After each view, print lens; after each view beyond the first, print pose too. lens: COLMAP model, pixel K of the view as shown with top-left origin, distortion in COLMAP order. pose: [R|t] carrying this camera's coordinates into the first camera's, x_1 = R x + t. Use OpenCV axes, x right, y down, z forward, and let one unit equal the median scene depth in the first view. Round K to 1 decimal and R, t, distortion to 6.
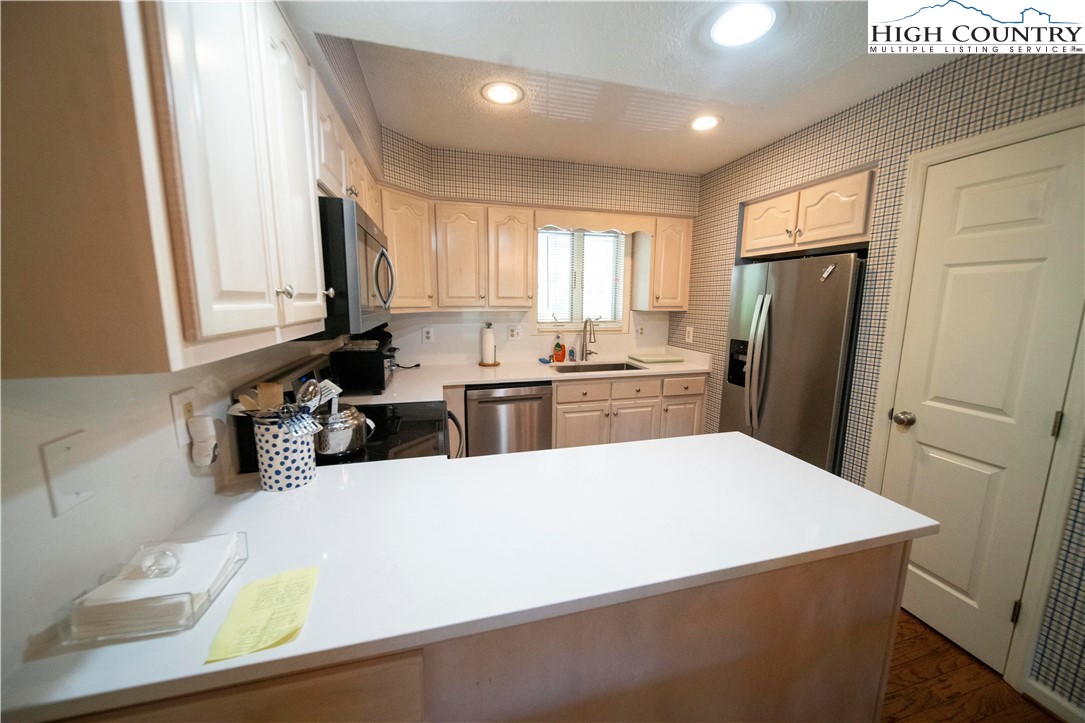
lens RADIAL K [[381.5, 0, 542.5], [0, 381.5, 358.9], [0, 0, 1]] dist [-0.002253, -0.000039]
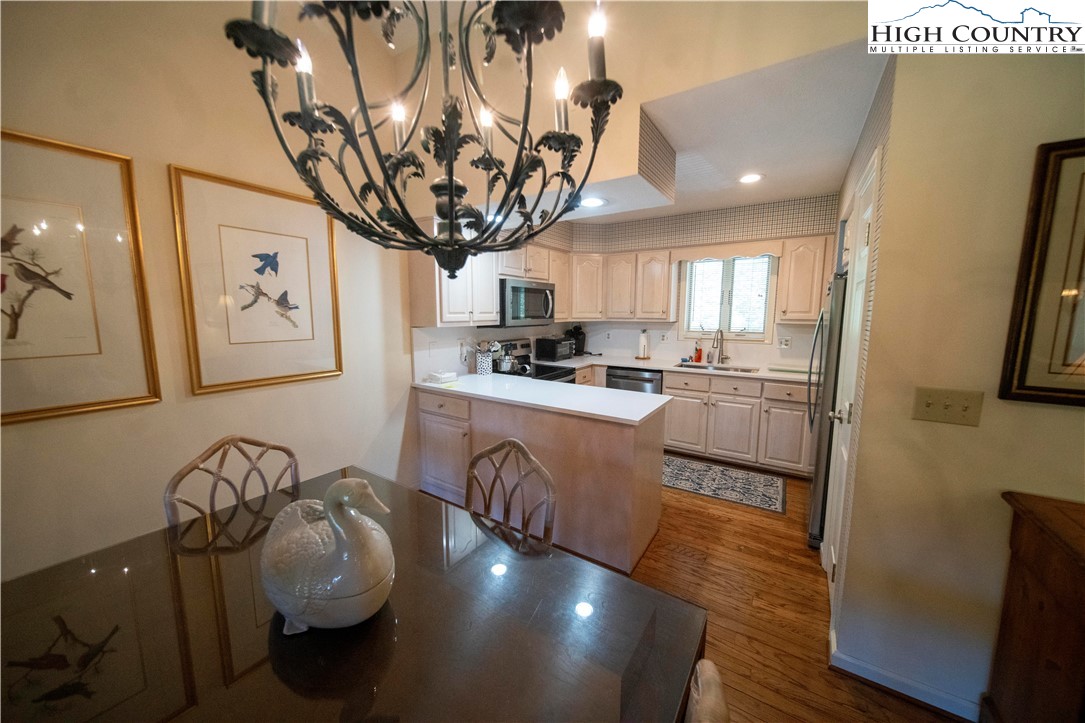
lens RADIAL K [[381.5, 0, 542.7], [0, 381.5, 360.2], [0, 0, 1]] dist [-0.002253, -0.000039]
pose [[0.662601, 0.090376, -0.743500, 0.678389], [-0.114372, 0.993260, 0.018809, 0.037633], [0.740189, 0.072573, 0.668471, -0.241683]]
